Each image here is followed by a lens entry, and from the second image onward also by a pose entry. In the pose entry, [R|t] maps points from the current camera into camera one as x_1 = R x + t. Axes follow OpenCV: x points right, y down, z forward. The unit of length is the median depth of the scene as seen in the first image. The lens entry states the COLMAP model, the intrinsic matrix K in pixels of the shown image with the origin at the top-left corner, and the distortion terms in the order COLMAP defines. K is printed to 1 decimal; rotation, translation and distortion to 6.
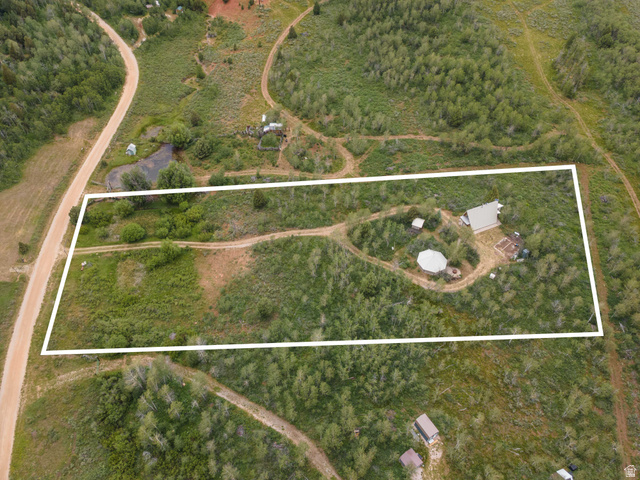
lens RADIAL K [[452.3, 0, 320.2], [0, 452.3, 240.9], [0, 0, 1]] dist [0.027987, -0.002000]
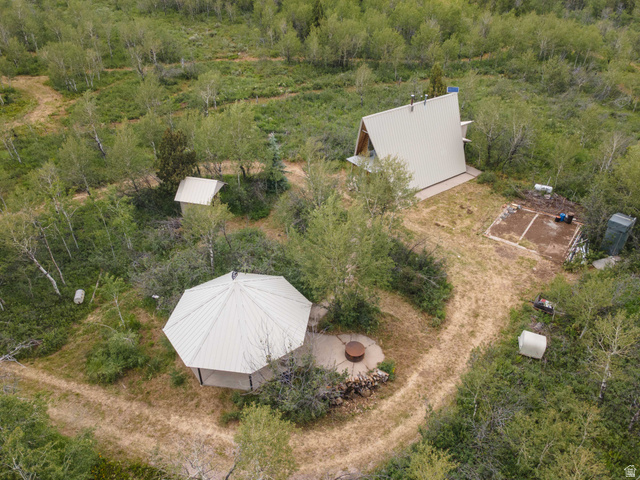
lens RADIAL K [[452.3, 0, 318.7], [0, 452.3, 239.5], [0, 0, 1]] dist [0.027987, -0.002000]
pose [[0.977415, -0.124754, 0.170578, 0.249098], [0.162343, 0.960002, -0.228126, 0.061776], [-0.135295, 0.250666, 0.958573, 0.782197]]
